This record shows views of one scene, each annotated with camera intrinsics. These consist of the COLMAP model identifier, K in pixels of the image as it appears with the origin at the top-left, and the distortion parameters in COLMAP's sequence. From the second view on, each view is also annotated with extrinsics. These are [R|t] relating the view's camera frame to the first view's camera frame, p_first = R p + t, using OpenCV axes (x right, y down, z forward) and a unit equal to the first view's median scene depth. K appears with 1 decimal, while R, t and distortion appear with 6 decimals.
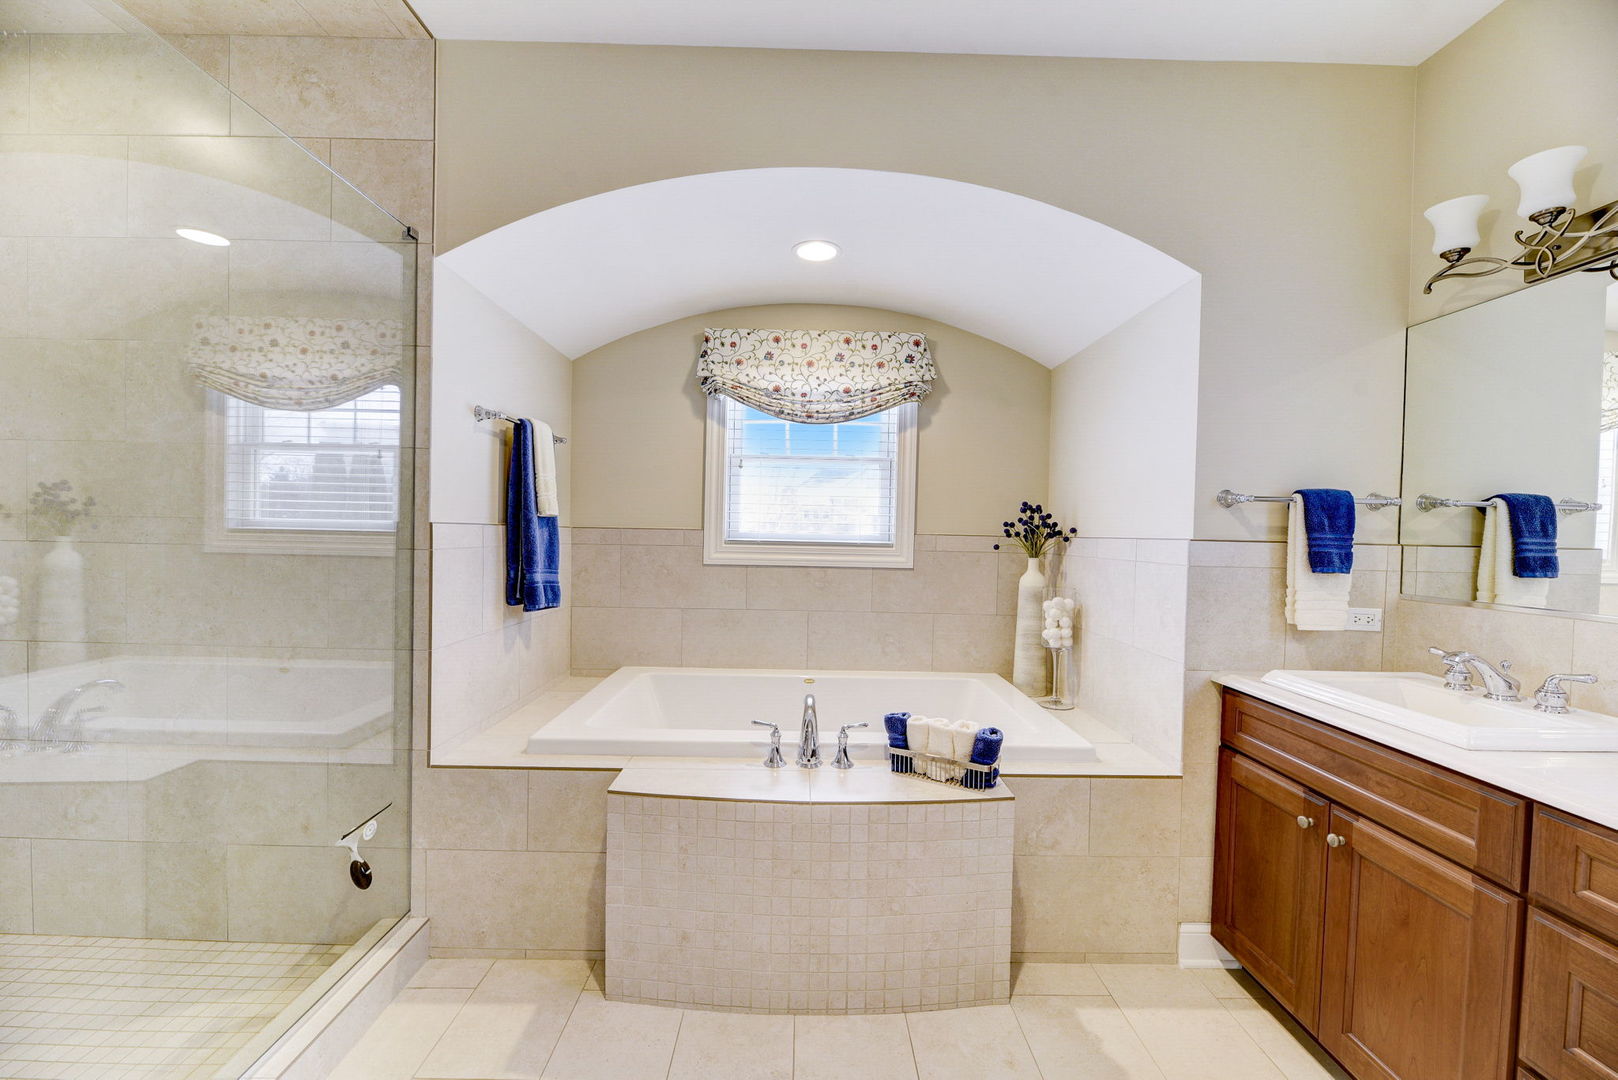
lens RADIAL K [[645.5, 0, 809.0], [0, 645.5, 540.0], [0, 0, 1]] dist [-0.012256, -0.000334]
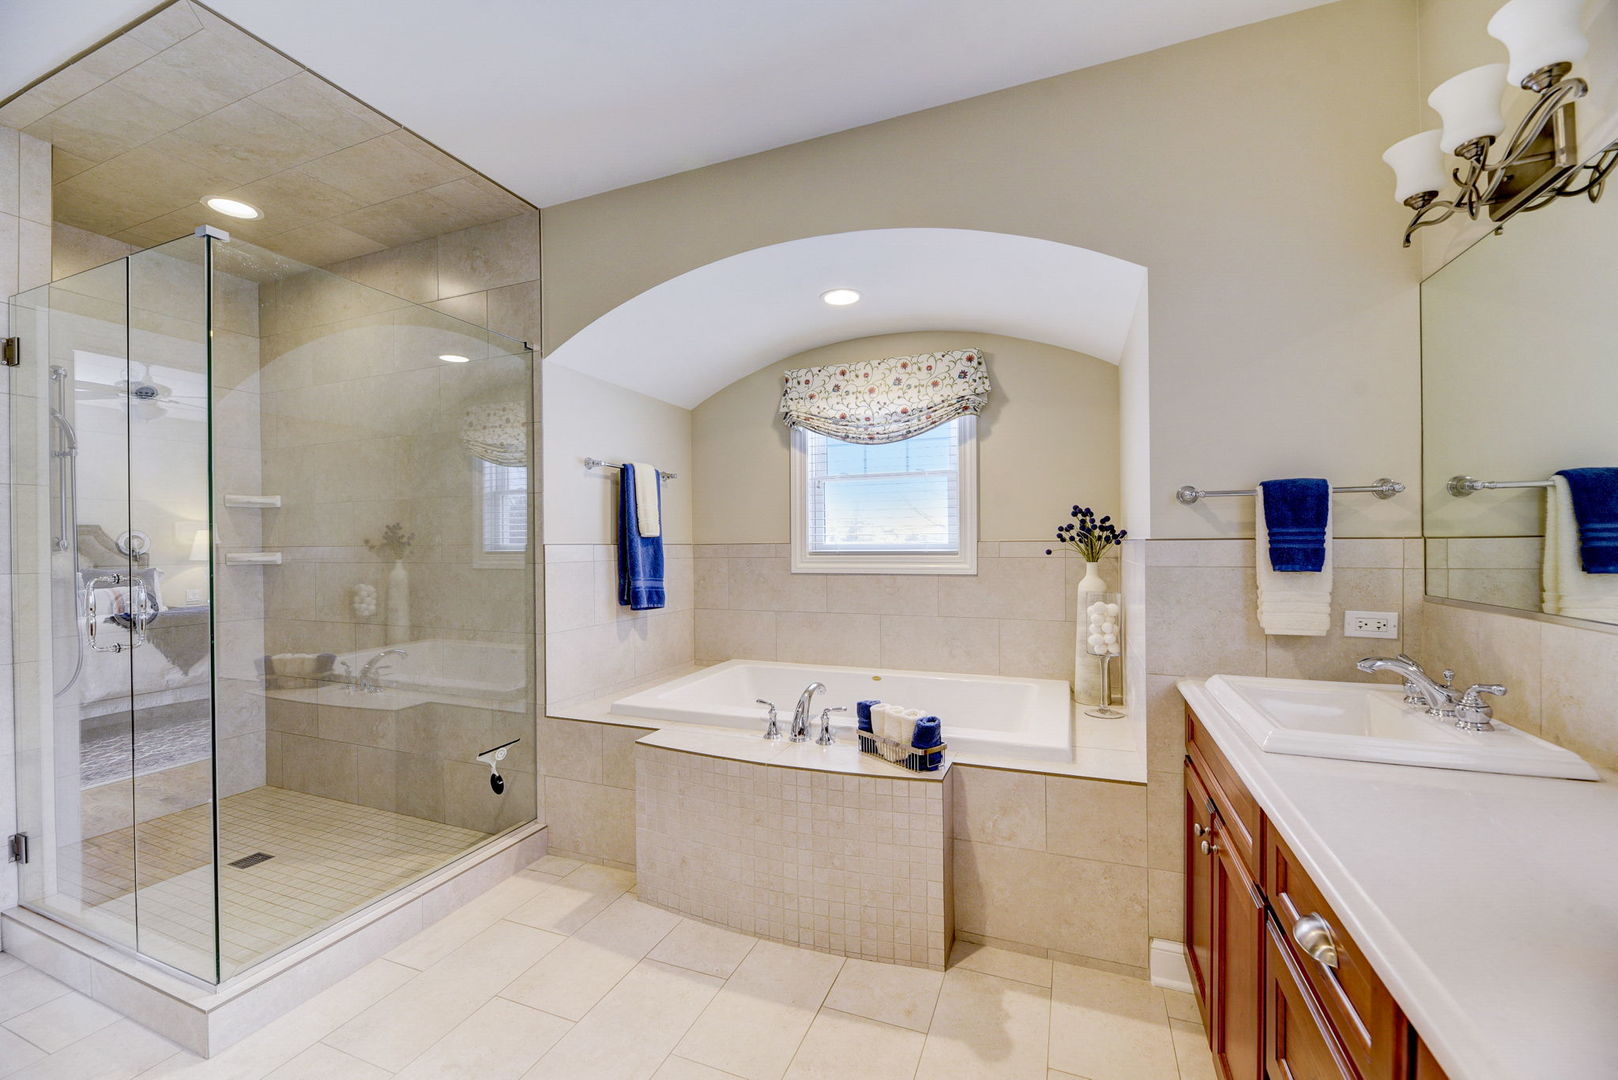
lens RADIAL K [[645.5, 0, 809.0], [0, 645.5, 540.0], [0, 0, 1]] dist [-0.012256, -0.000334]
pose [[0.924127, -0.031801, -0.380759, 0.496165], [0.024115, 0.999398, -0.024941, 0.012643], [0.381323, 0.013867, 0.924338, -0.095469]]
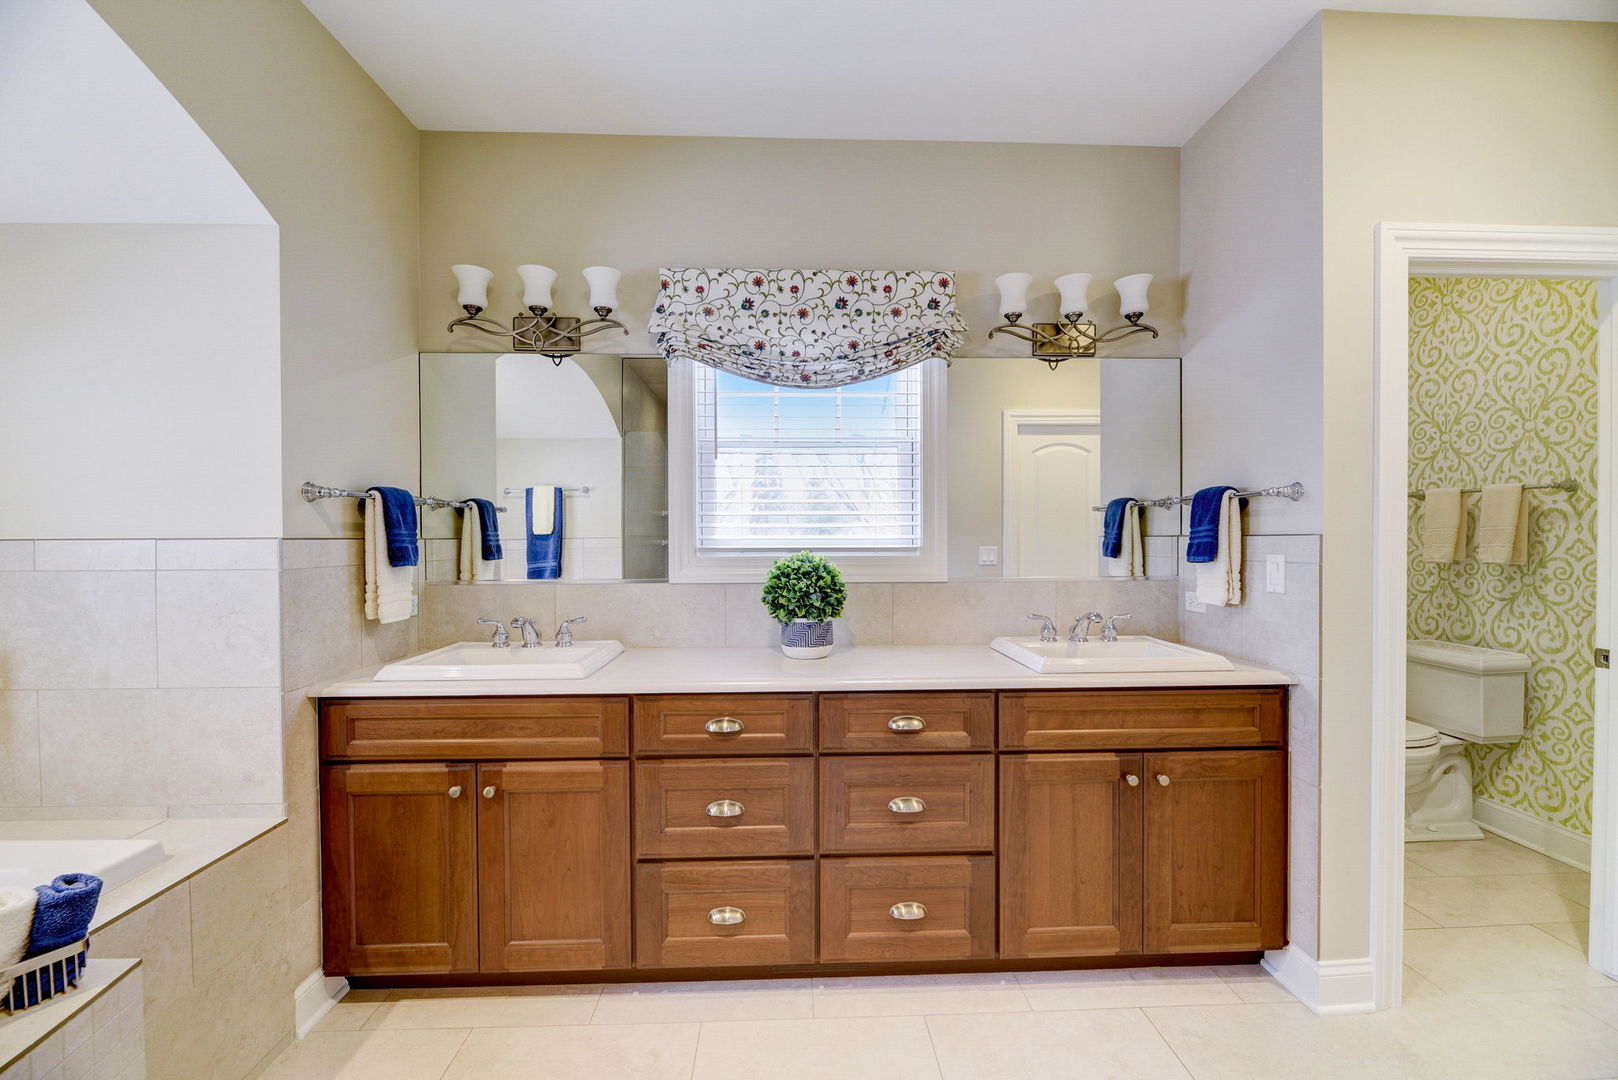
lens RADIAL K [[645.5, 0, 809.0], [0, 645.5, 540.0], [0, 0, 1]] dist [-0.012256, -0.000334]
pose [[-0.031053, -0.027912, 0.999128, -0.272287], [0.017059, 0.999450, 0.028451, -0.011114], [-0.999372, 0.017928, -0.030560, 0.335101]]
